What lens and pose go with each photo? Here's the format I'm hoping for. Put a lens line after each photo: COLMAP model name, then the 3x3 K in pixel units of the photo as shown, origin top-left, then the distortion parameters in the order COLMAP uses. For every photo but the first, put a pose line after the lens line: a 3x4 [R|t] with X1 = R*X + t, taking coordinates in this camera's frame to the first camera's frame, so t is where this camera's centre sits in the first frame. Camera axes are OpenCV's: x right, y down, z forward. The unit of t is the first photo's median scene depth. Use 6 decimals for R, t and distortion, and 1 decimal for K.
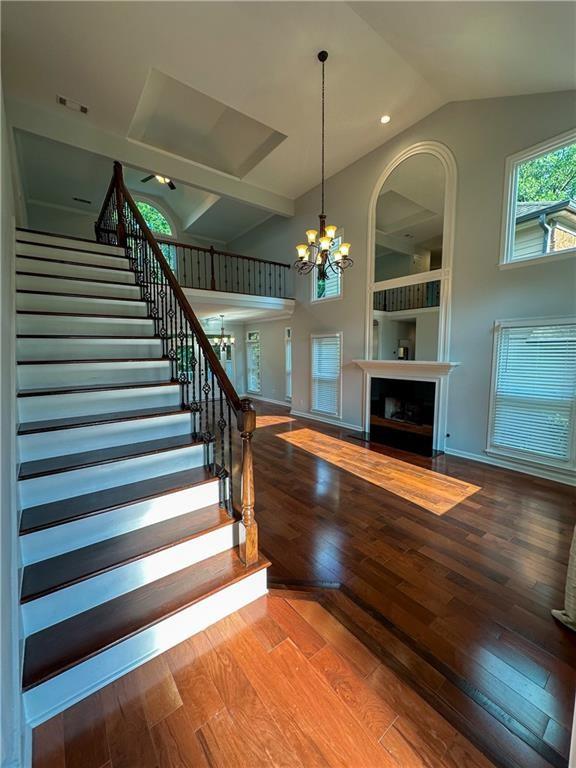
lens RADIAL K [[308.8, 0, 289.0], [0, 308.8, 380.8], [0, 0, 1]] dist [-0.001303, 0.000038]
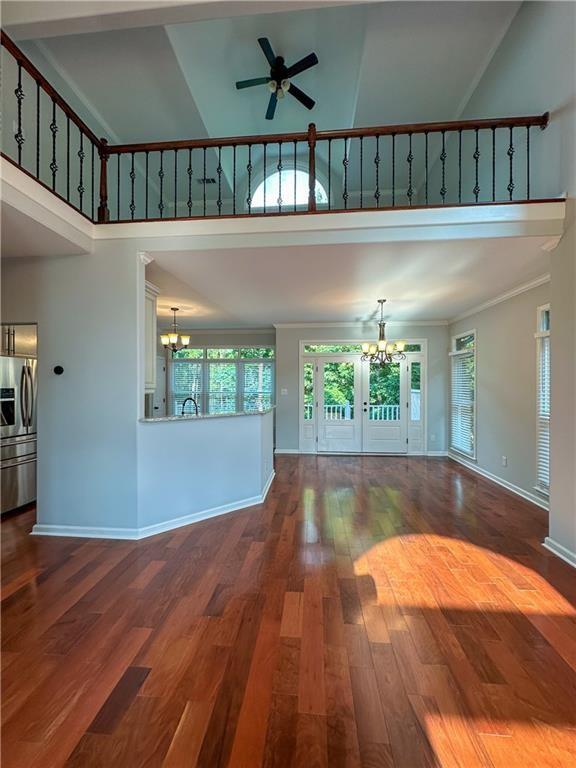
lens RADIAL K [[308.8, 0, 283.3], [0, 308.8, 380.5], [0, 0, 1]] dist [-0.001303, 0.000038]
pose [[0.730298, 0.007238, -0.683090, 0.021710], [-0.079816, 0.993999, -0.074800, -0.020616], [0.678450, 0.109148, 0.726493, 0.494917]]
